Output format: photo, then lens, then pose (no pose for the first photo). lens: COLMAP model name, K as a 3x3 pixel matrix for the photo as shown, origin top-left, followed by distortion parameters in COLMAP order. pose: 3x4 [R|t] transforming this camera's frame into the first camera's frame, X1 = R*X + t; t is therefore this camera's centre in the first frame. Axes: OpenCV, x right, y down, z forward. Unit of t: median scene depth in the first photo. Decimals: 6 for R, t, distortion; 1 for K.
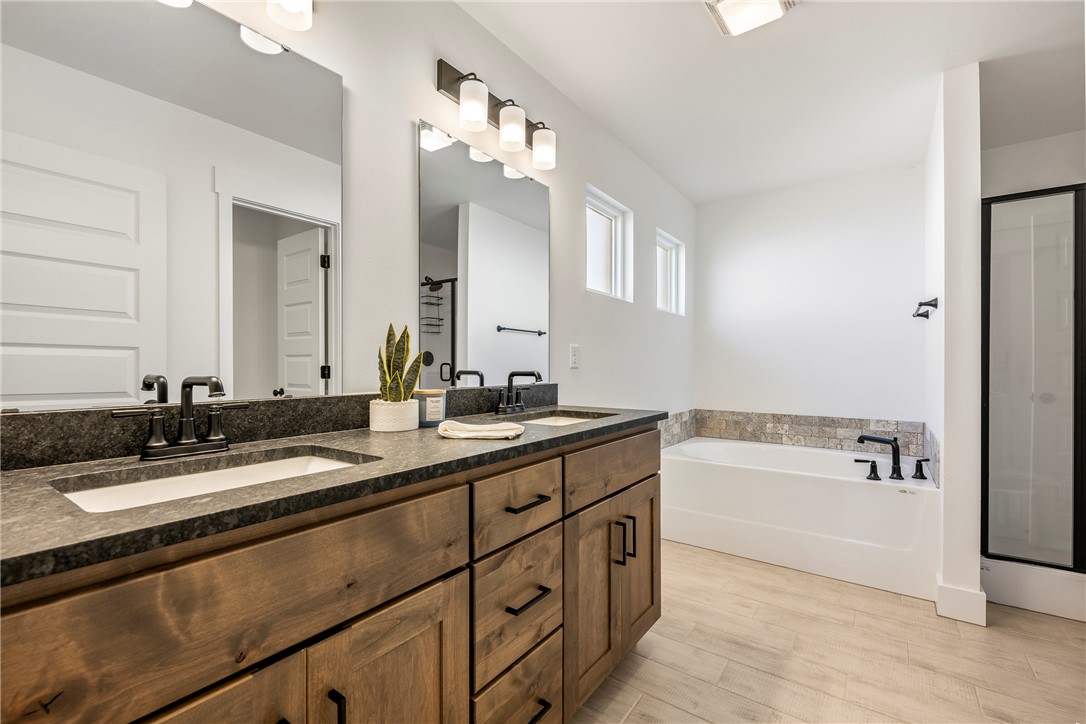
lens RADIAL K [[455.6, 0, 545.8], [0, 455.6, 362.2], [0, 0, 1]] dist [-0.000456, 0.000030]
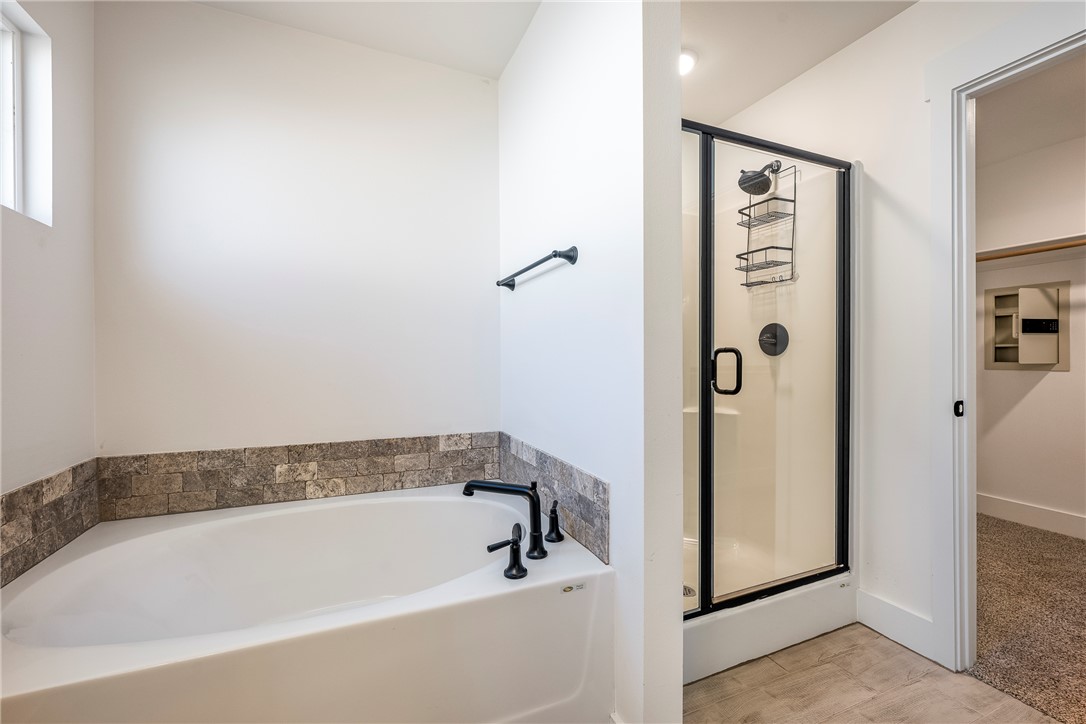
lens RADIAL K [[455.6, 0, 549.0], [0, 455.6, 359.8], [0, 0, 1]] dist [-0.000456, 0.000030]
pose [[0.507351, -0.010138, 0.861680, 0.202048], [-0.003697, 0.999896, 0.013941, 0.004145], [-0.861732, -0.010258, 0.507261, 0.482807]]
